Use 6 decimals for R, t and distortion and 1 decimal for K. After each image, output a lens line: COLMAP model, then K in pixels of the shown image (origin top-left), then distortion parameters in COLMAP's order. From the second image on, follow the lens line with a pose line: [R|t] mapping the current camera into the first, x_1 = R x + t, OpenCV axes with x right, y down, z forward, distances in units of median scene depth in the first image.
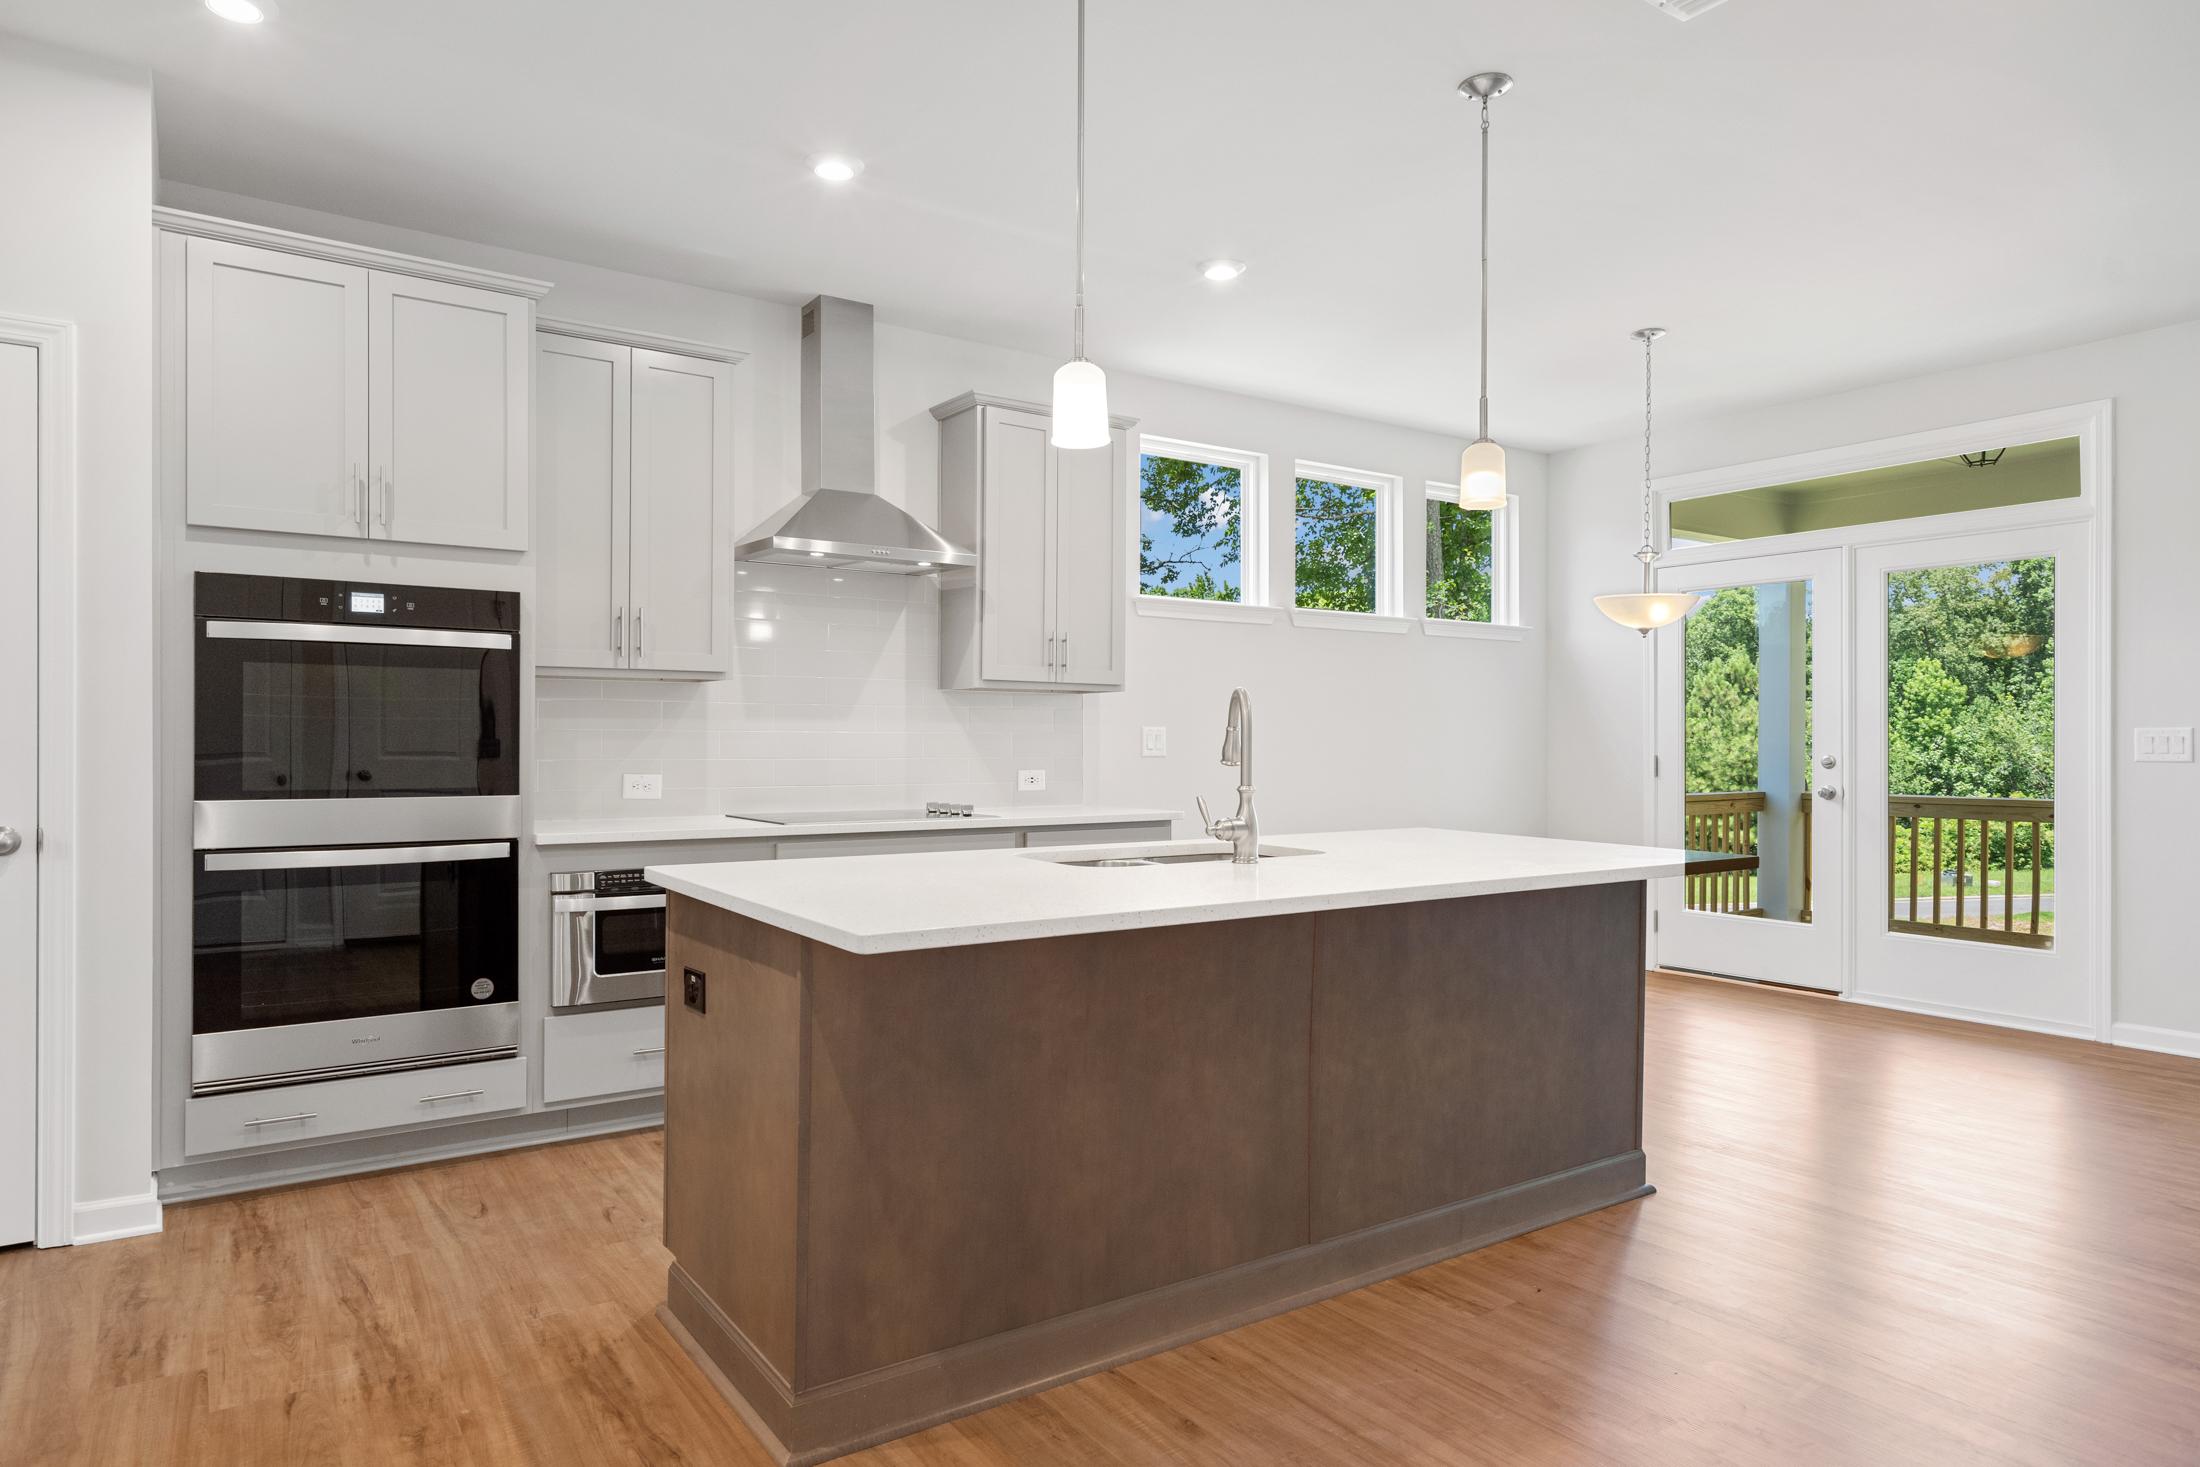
lens RADIAL K [[1329.8, 0, 1096.4], [0, 1329.8, 738.0], [0, 0, 1]] dist [0.007344, 0.000615]
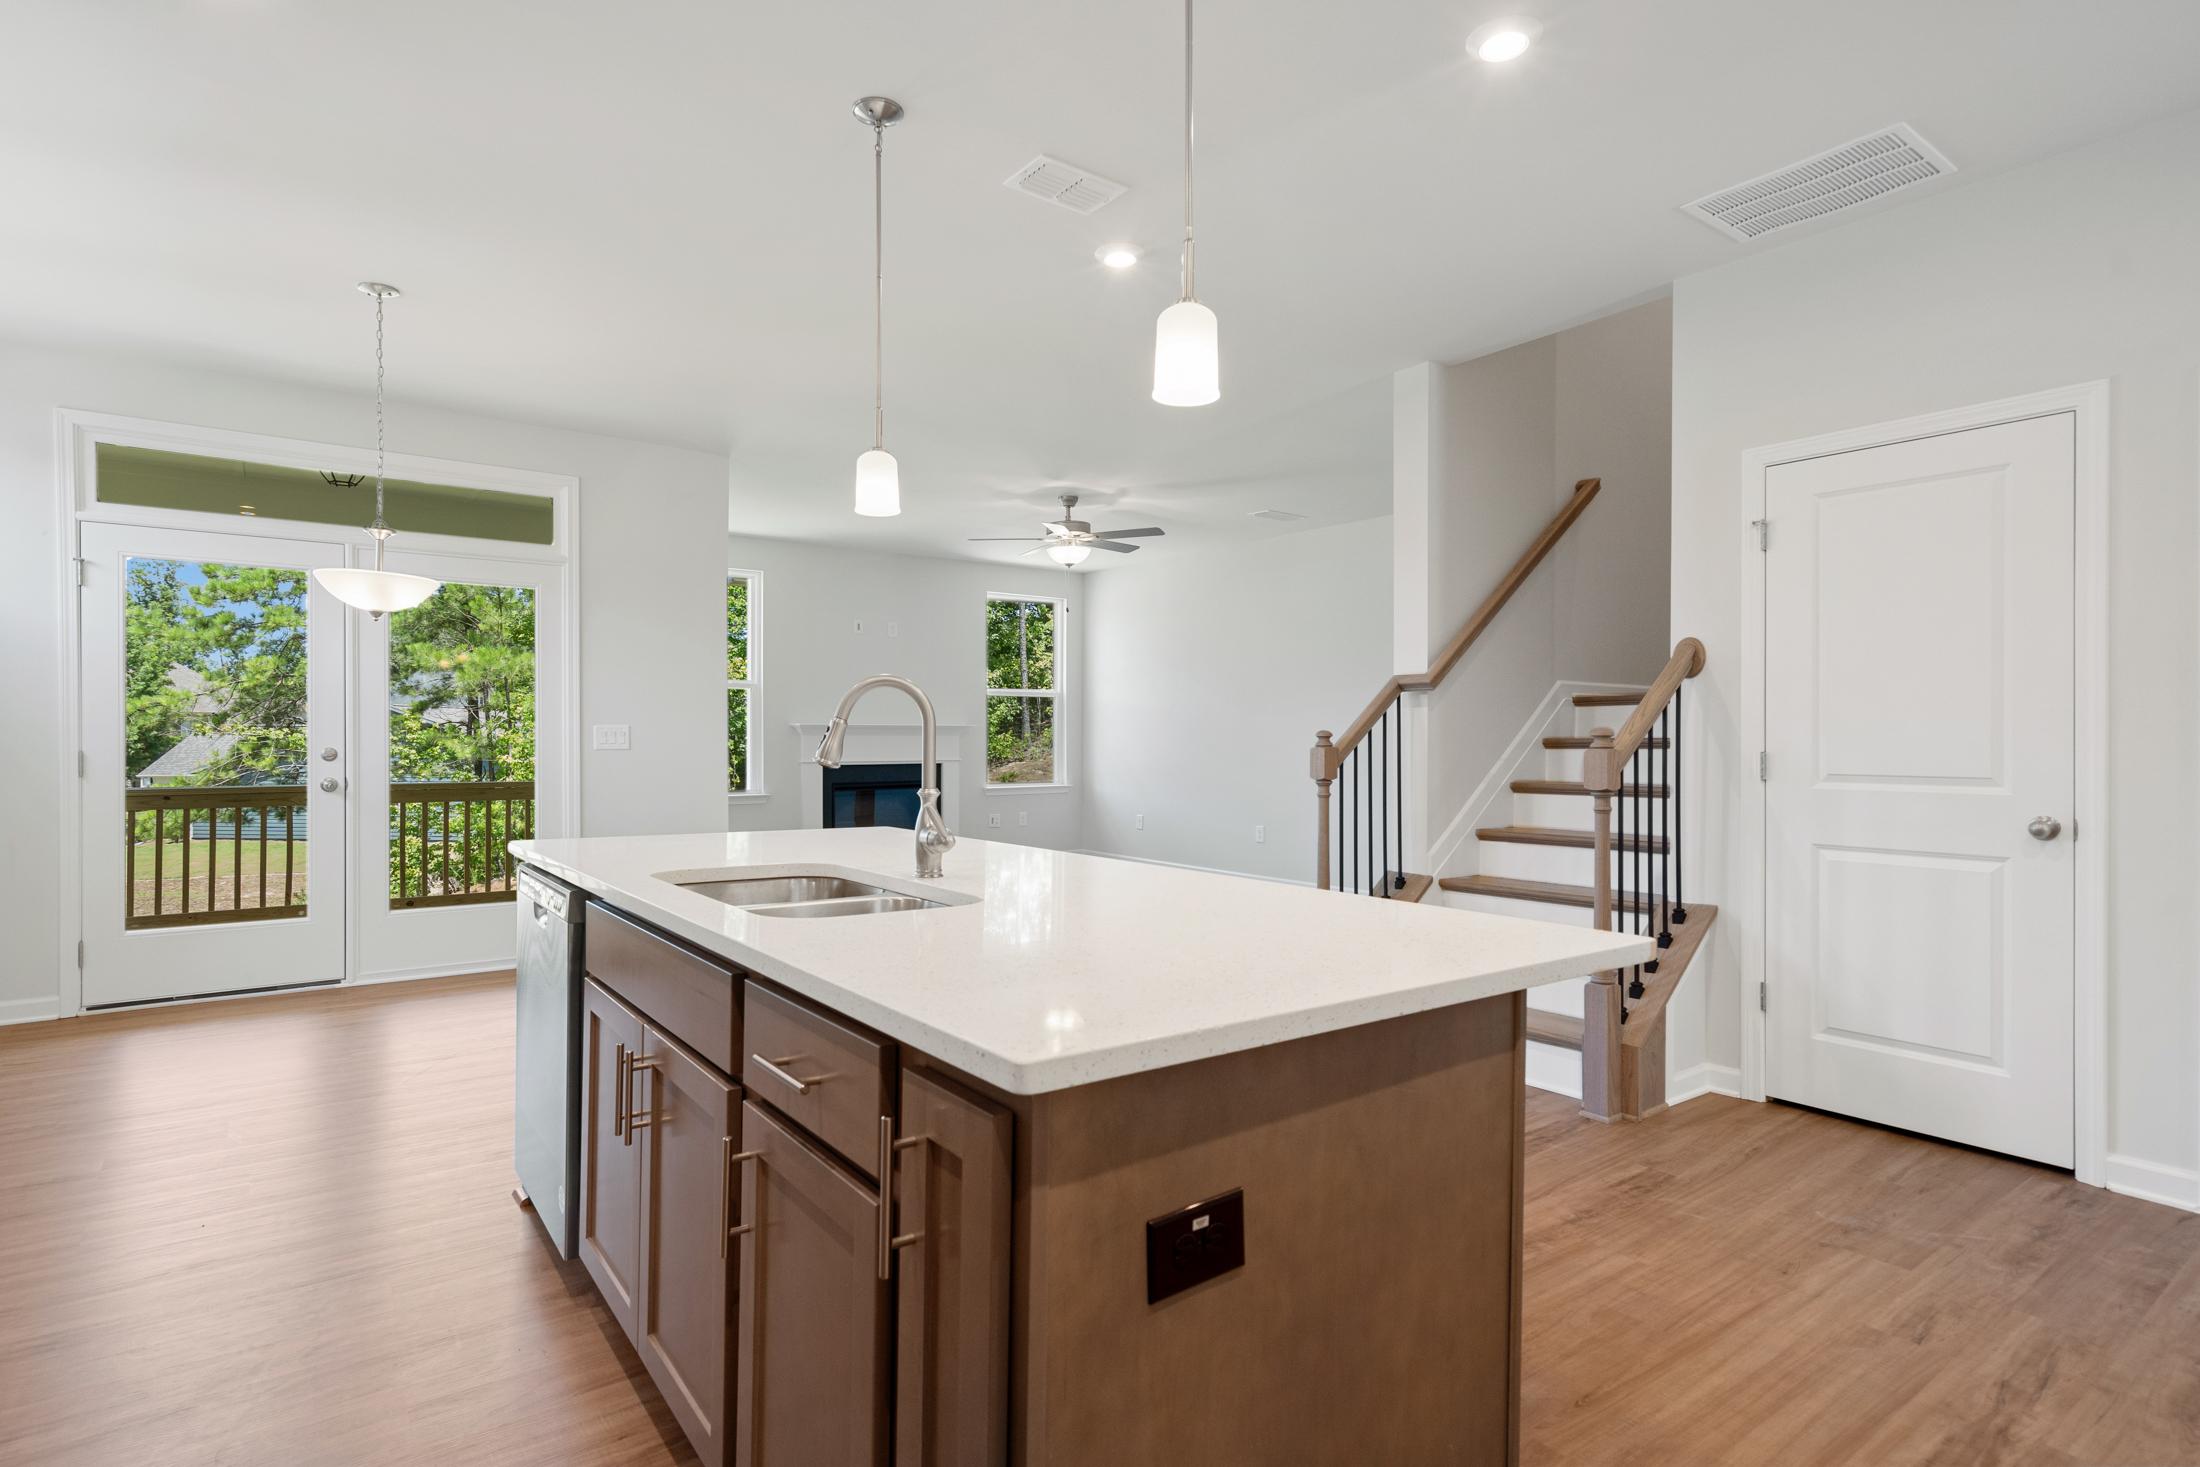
lens RADIAL K [[1101.2, 0, 1092.7], [0, 1101.2, 735.9], [0, 0, 1]] dist [-0.002493, -0.000319]
pose [[-0.031919, -0.000280, 0.999490, -0.303579], [-0.006666, 0.999978, 0.000068, 0.000233], [-0.999468, -0.006661, -0.031920, 0.450816]]
